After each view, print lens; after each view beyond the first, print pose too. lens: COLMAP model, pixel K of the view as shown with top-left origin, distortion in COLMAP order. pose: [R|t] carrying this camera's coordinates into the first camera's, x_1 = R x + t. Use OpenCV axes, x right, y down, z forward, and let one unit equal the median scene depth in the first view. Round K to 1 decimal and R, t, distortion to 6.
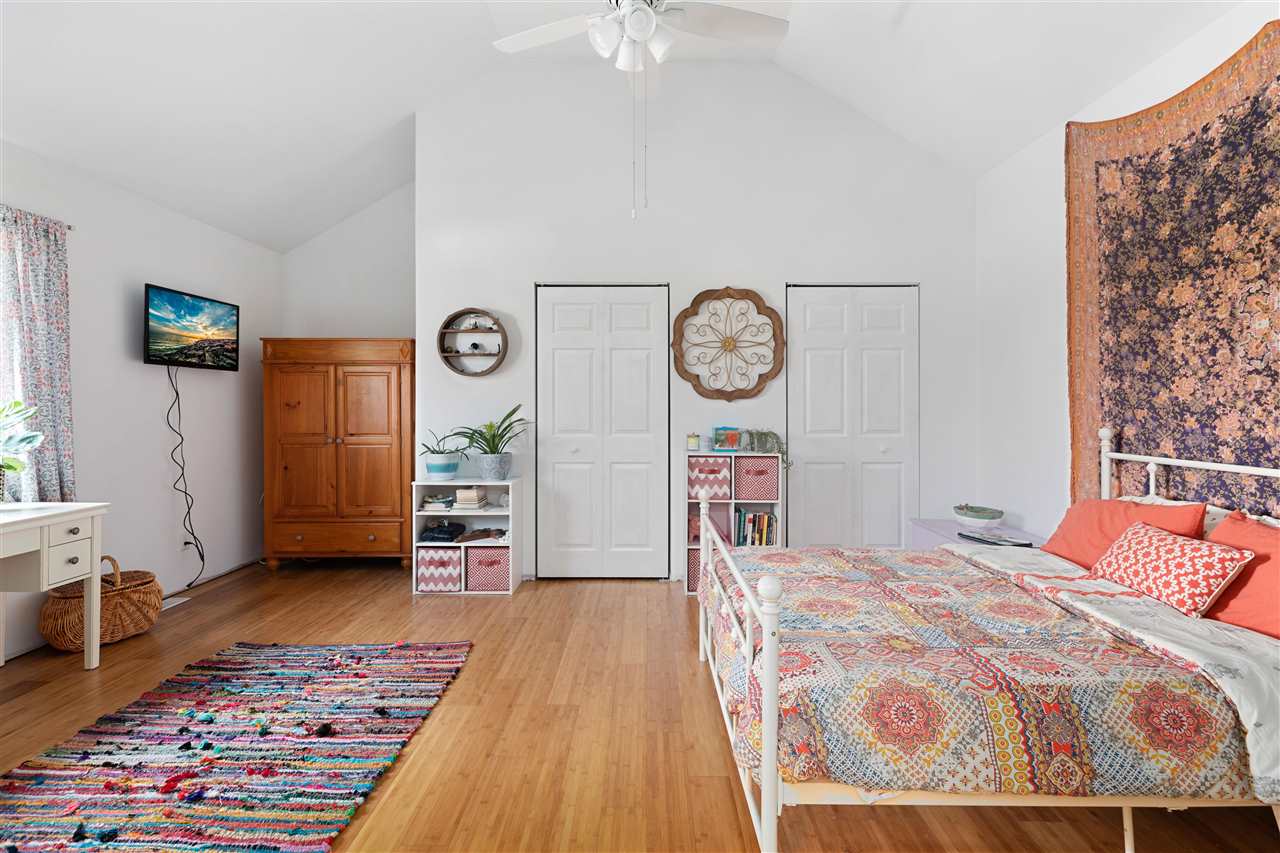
lens RADIAL K [[566.9, 0, 644.8], [0, 566.9, 422.8], [0, 0, 1]] dist [-0.001117, 0.000138]
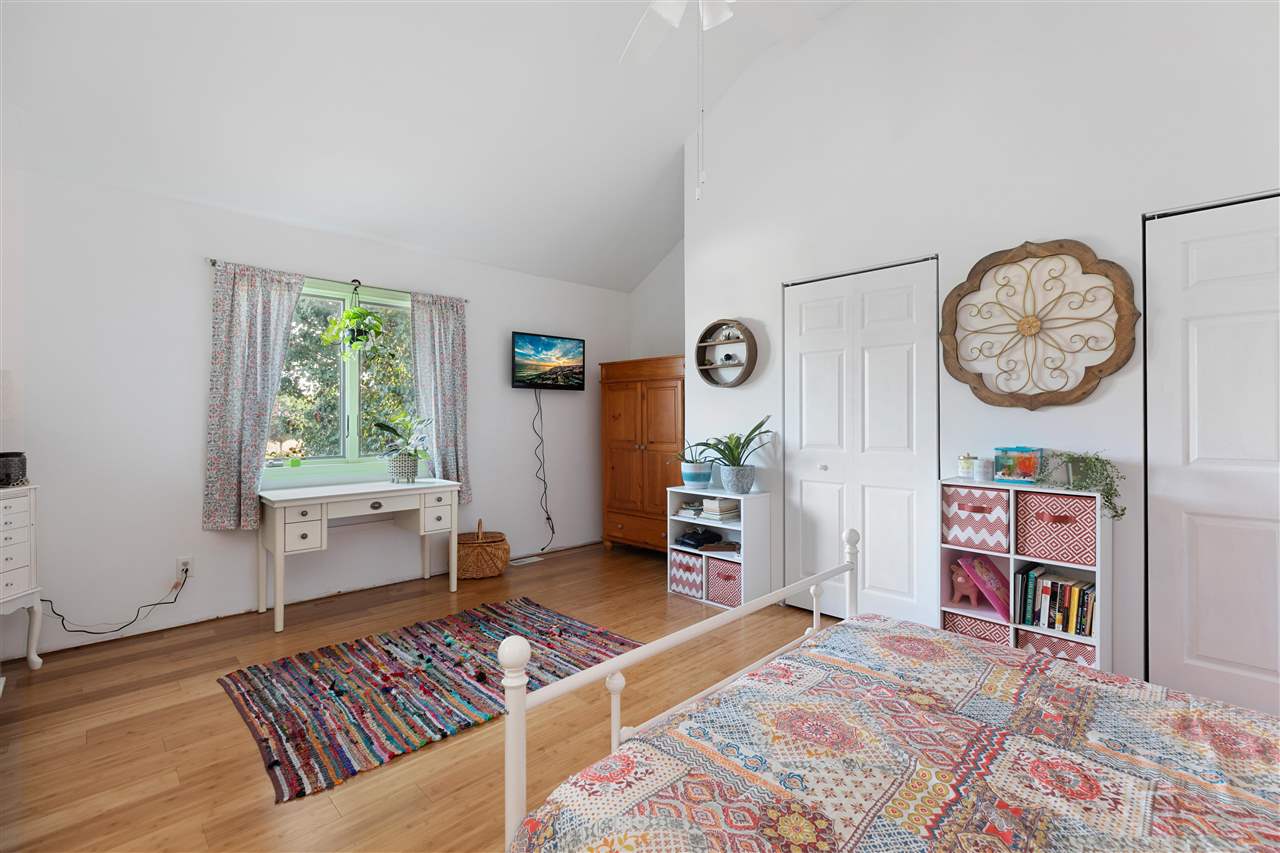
lens RADIAL K [[566.9, 0, 643.7], [0, 566.9, 429.0], [0, 0, 1]] dist [-0.001117, 0.000138]
pose [[0.710191, 0.013643, -0.703877, 0.314339], [-0.018463, 0.999829, 0.000750, -0.006876], [0.703767, 0.012463, 0.710321, 0.199567]]
